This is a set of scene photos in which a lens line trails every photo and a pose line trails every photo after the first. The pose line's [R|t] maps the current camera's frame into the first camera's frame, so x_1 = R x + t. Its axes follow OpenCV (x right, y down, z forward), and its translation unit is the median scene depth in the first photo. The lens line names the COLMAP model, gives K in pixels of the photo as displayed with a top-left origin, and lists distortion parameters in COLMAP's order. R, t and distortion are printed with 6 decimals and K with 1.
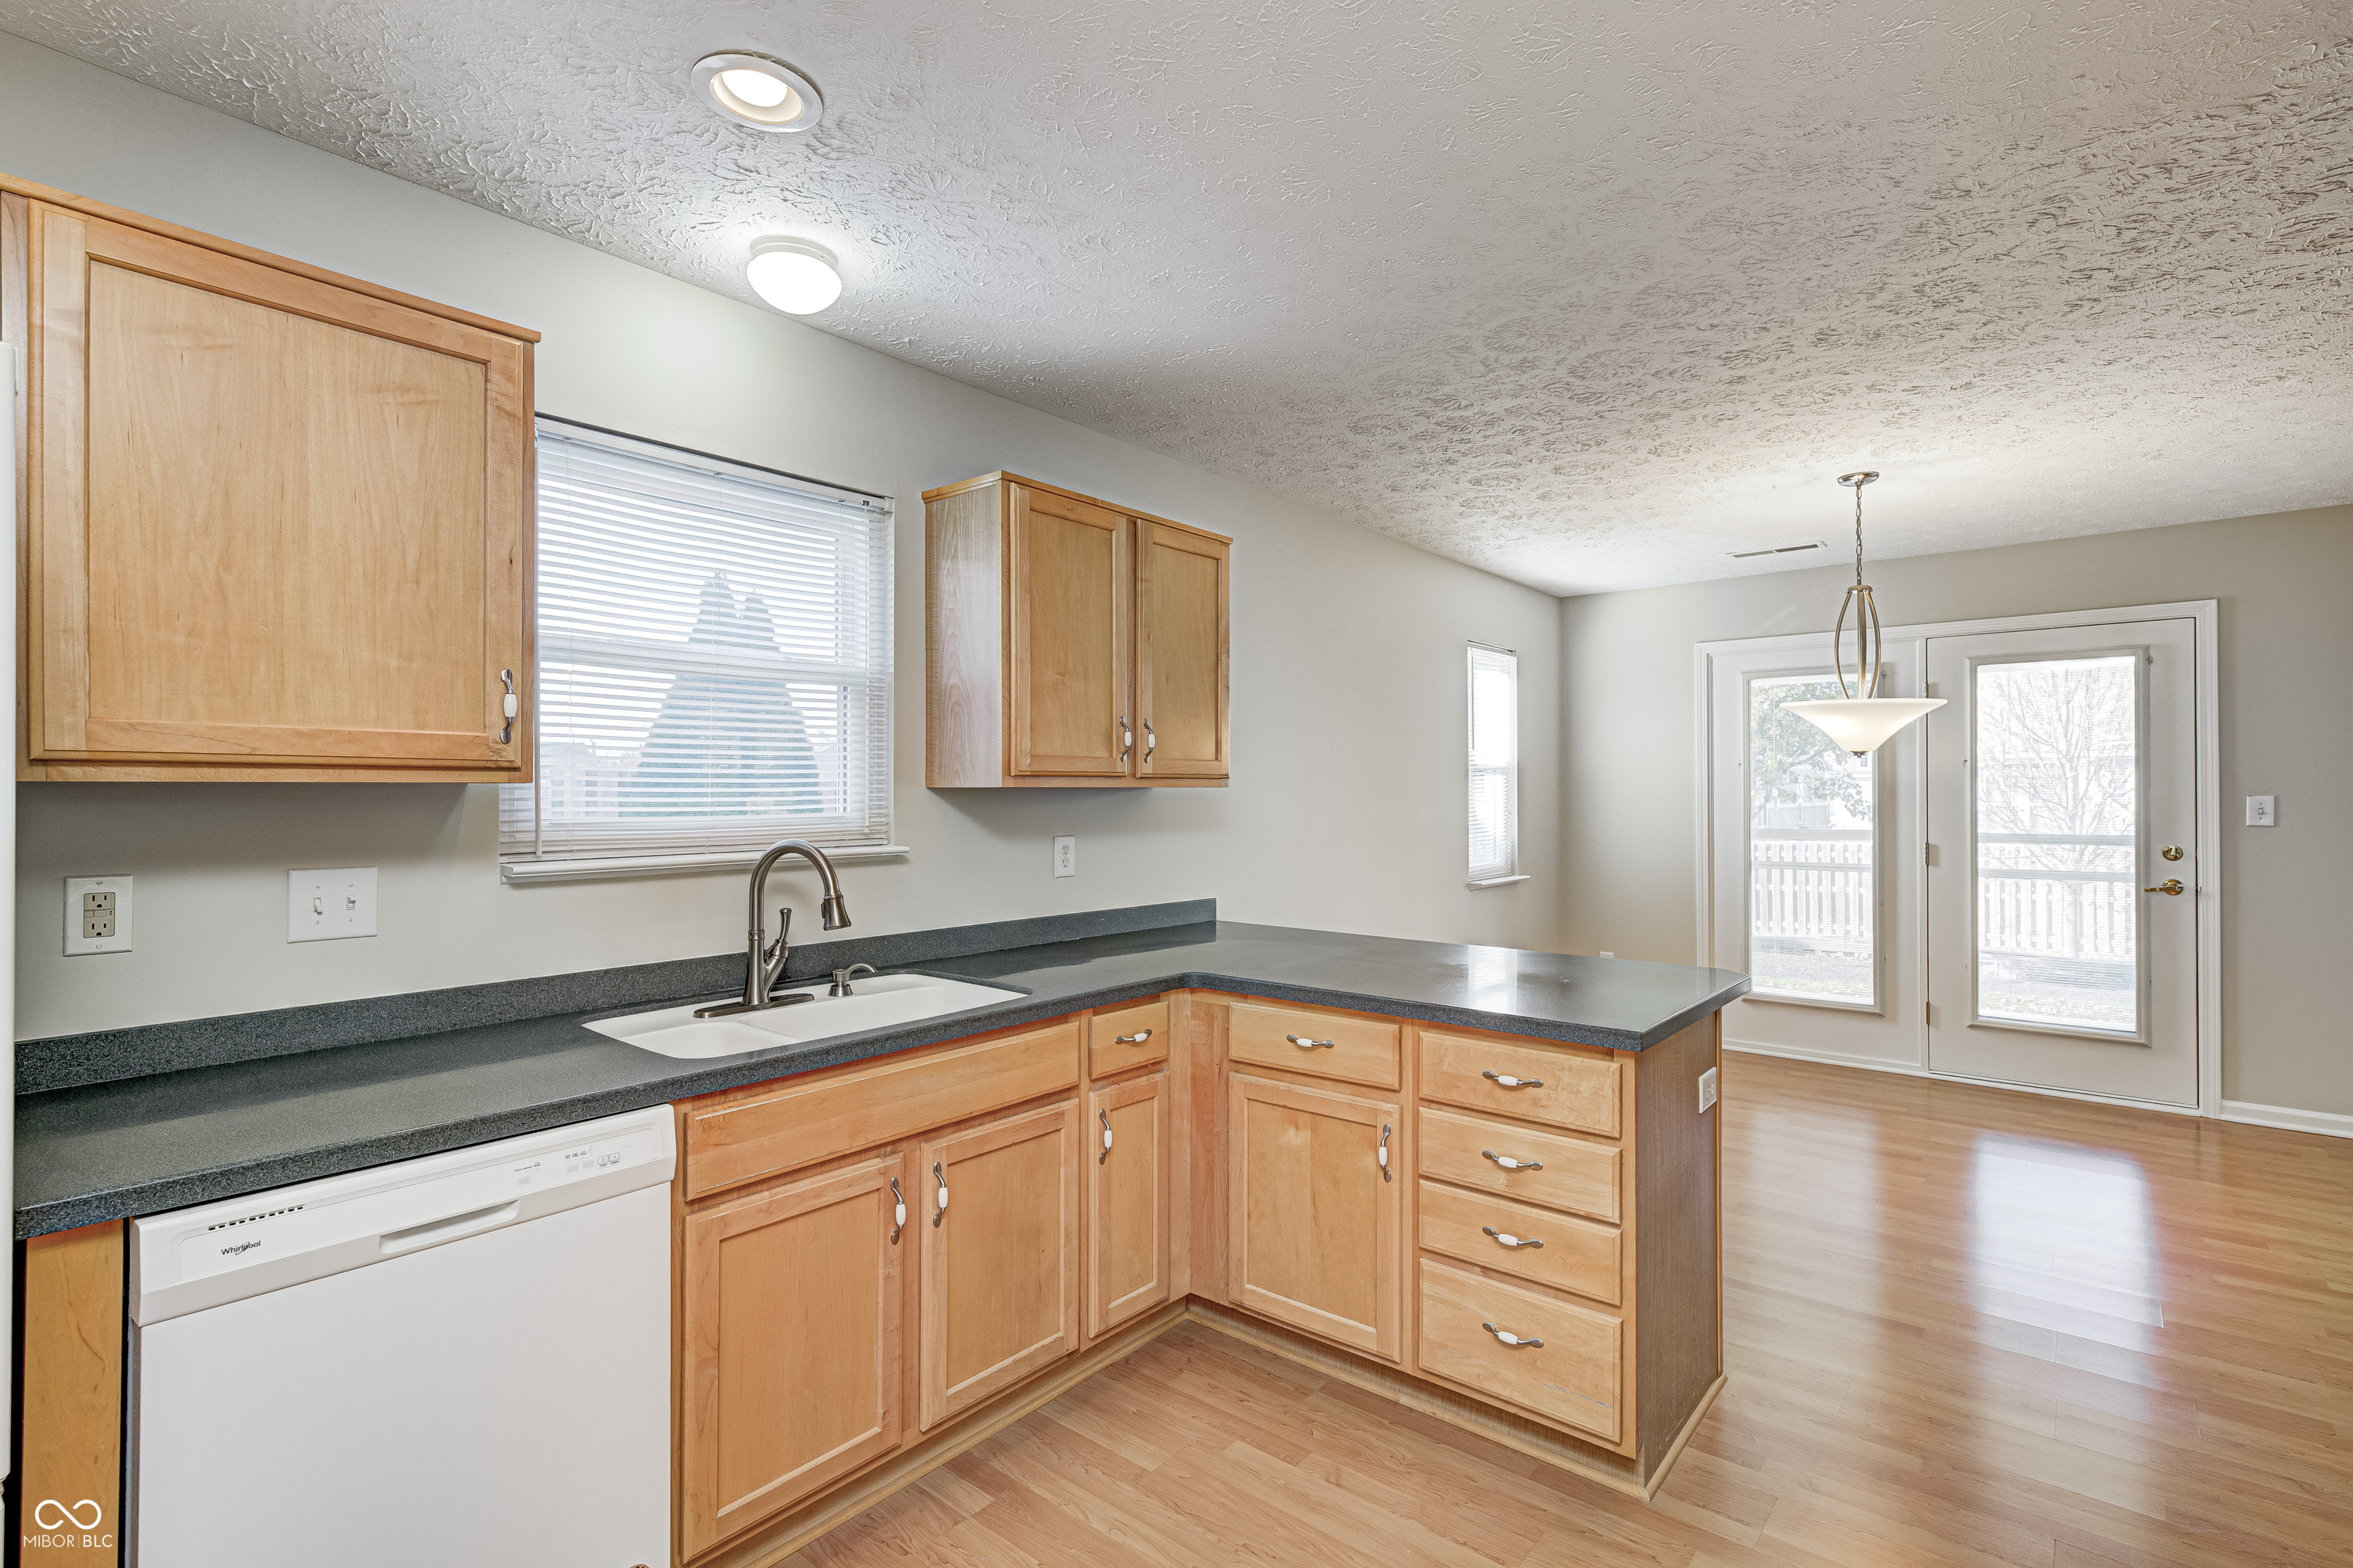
lens RADIAL K [[1098.8, 0, 1131.1], [0, 1098.8, 791.2], [0, 0, 1]] dist [-0.000860, 0.000683]
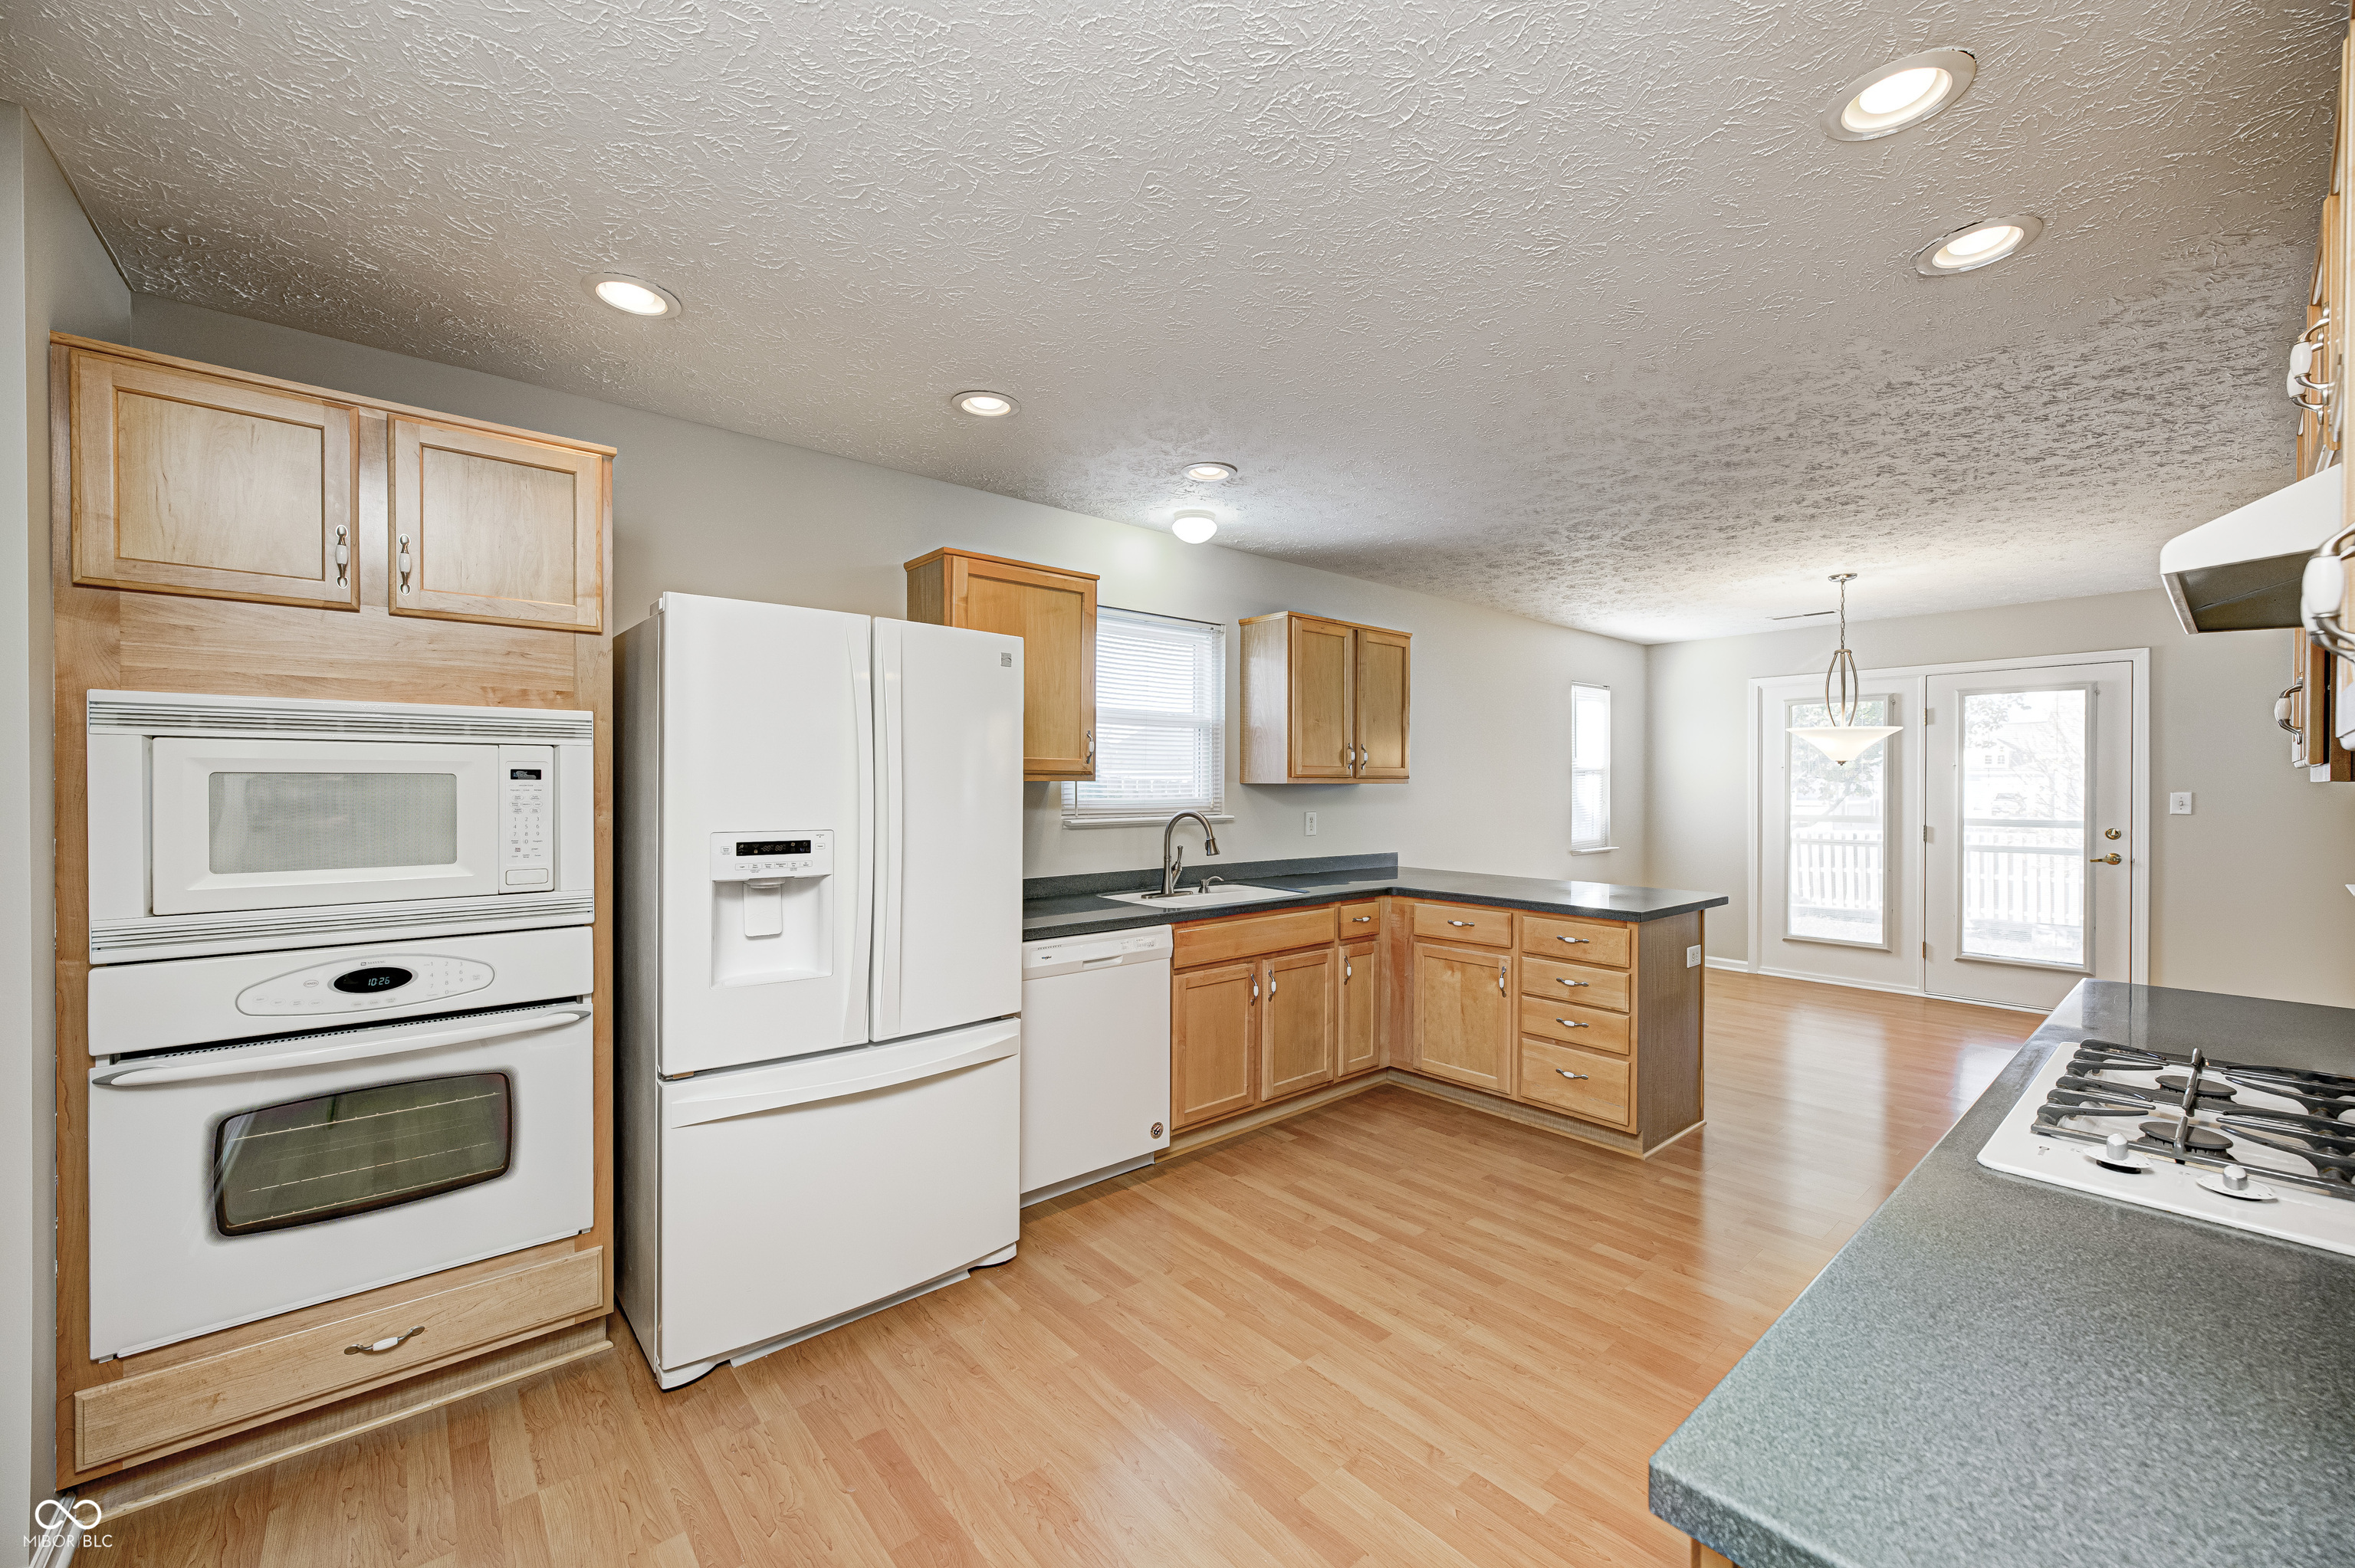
lens RADIAL K [[927.6, 0, 1154.0], [0, 927.6, 790.0], [0, 0, 1]] dist [-0.002134, 0.001343]
pose [[0.988989, 0.004832, -0.147913, -0.104626], [-0.003920, 0.999971, 0.006455, -0.002003], [0.147940, -0.005804, 0.988979, -0.547416]]
